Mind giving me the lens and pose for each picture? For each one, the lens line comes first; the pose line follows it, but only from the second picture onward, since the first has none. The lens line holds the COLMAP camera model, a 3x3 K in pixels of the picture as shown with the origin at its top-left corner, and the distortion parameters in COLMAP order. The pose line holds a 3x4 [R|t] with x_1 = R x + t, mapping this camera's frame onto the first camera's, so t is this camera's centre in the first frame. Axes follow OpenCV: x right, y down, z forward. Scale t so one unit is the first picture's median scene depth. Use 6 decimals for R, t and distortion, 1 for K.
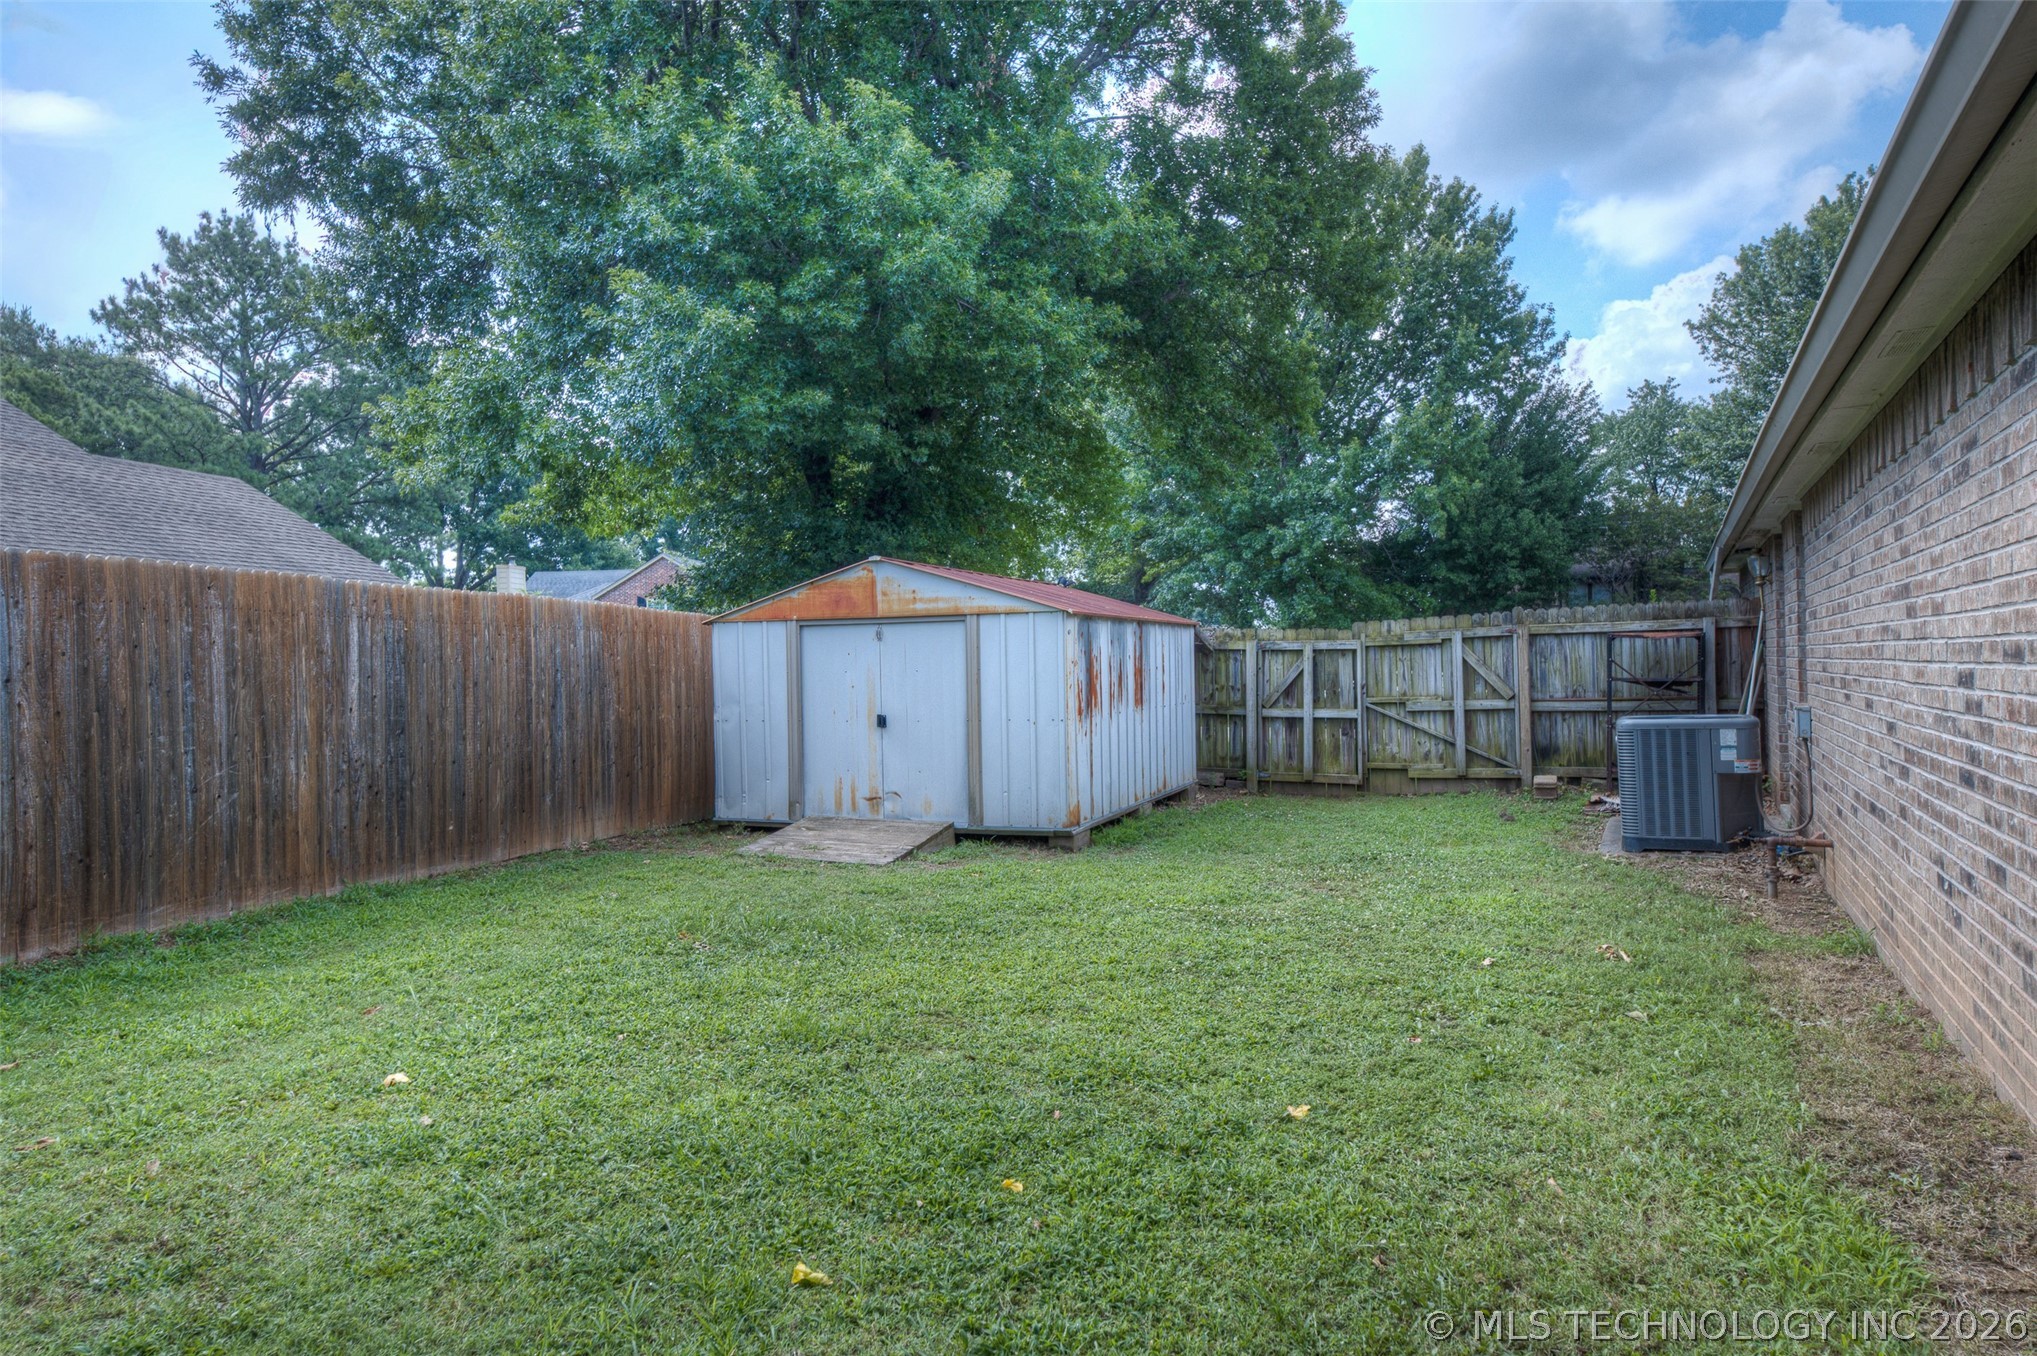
lens RADIAL K [[1306.6, 0, 1012.7], [0, 1306.6, 672.8], [0, 0, 1]] dist [0.052772, 0.001181]
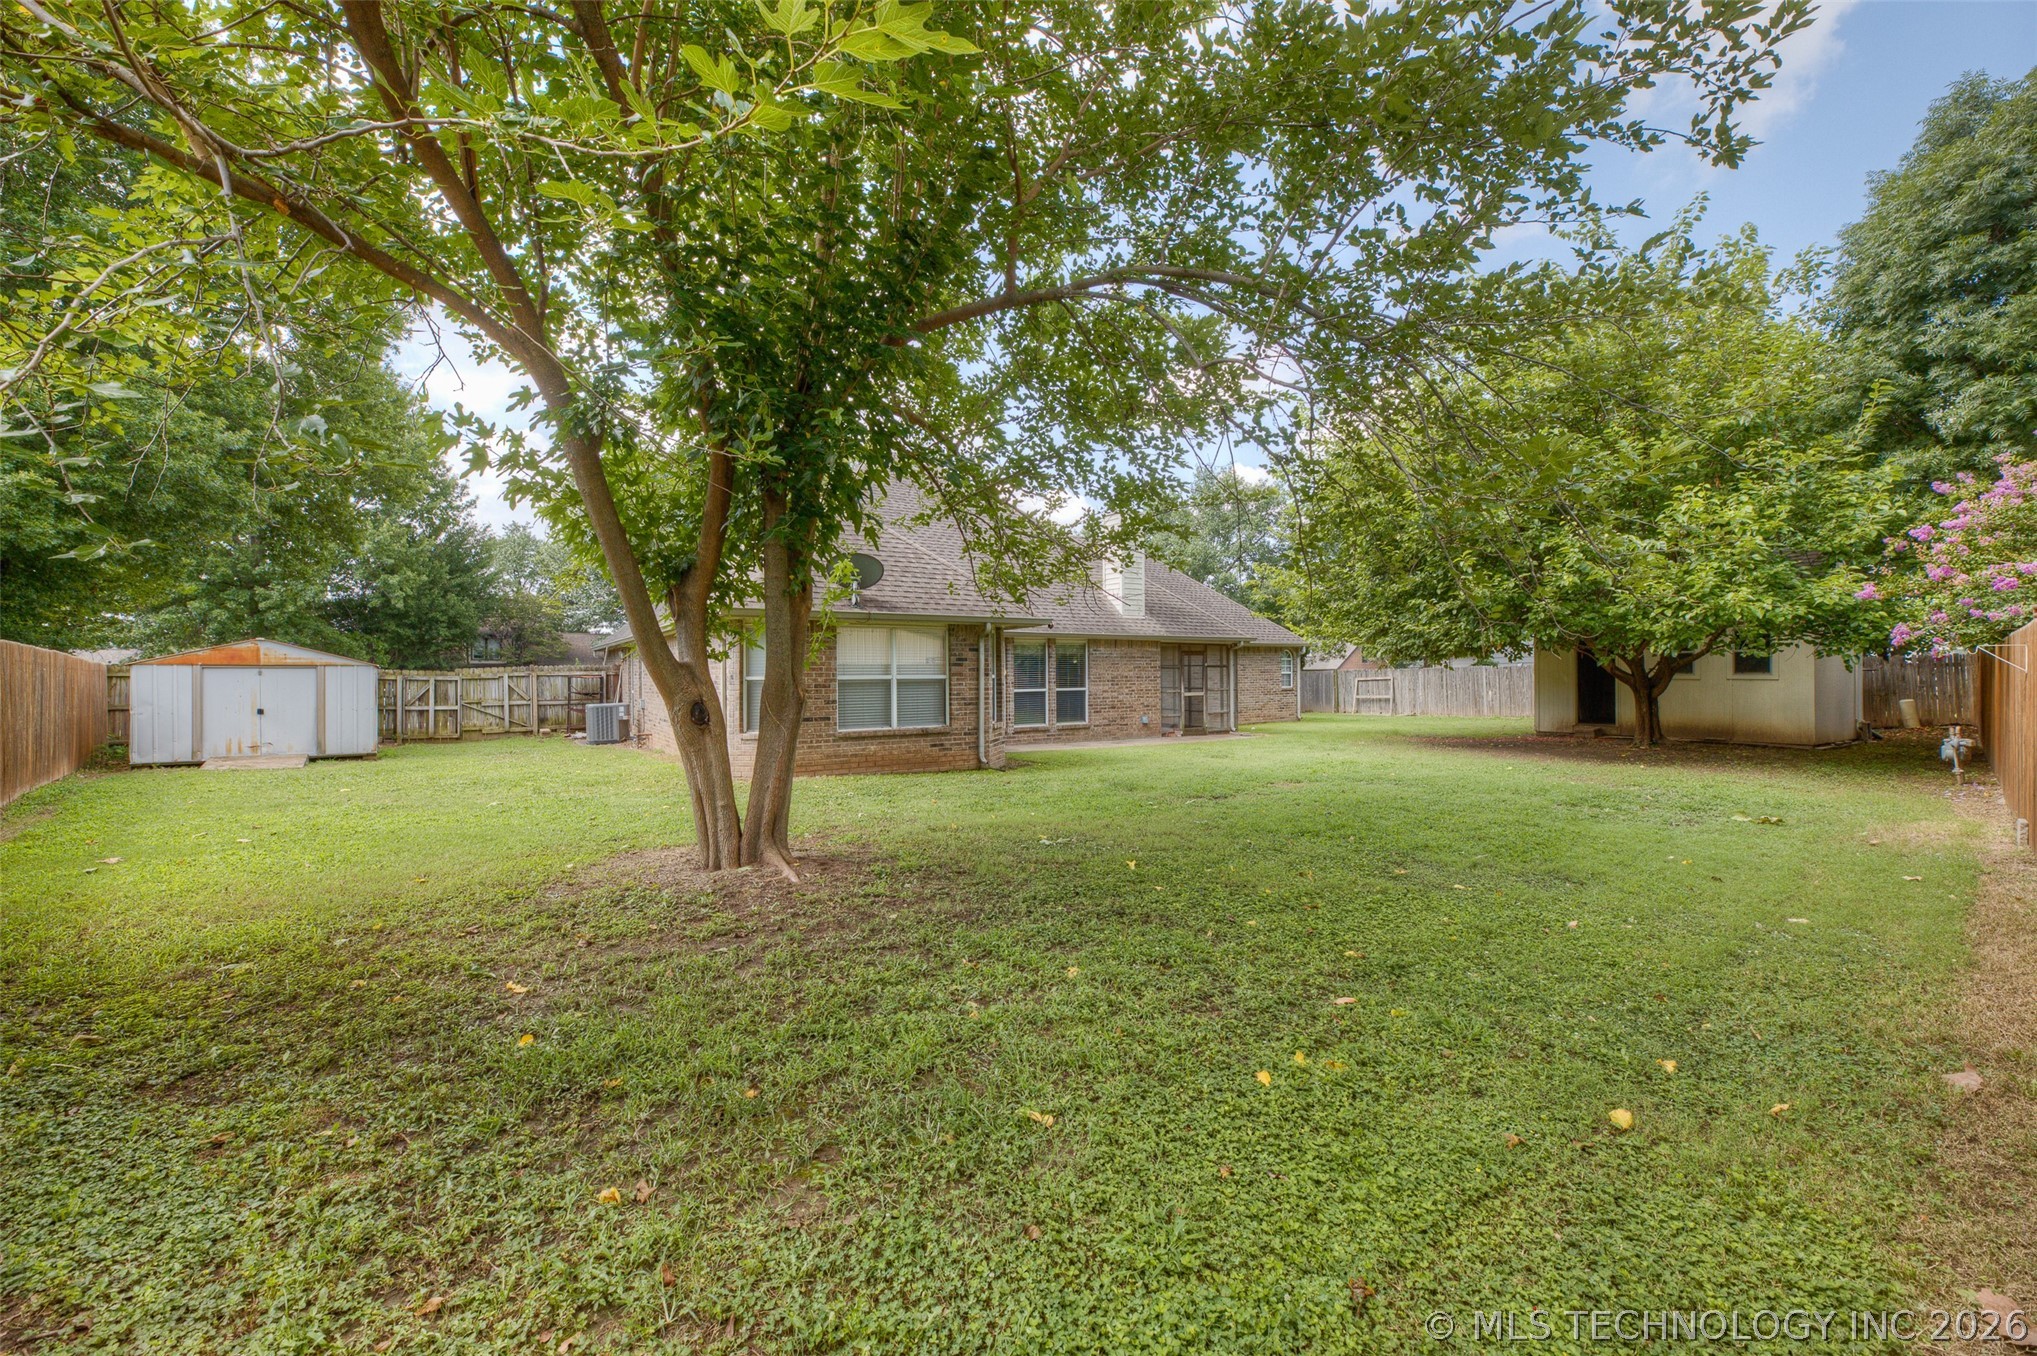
lens RADIAL K [[804.0, 0, 1012.4], [0, 804.0, 681.4], [0, 0, 1]] dist [0.010197, -0.001265]
pose [[0.521773, 0.011483, 0.853007, -0.471869], [-0.002386, 0.999925, -0.012001, -0.000418], [-0.853081, 0.004226, 0.521762, -0.629161]]
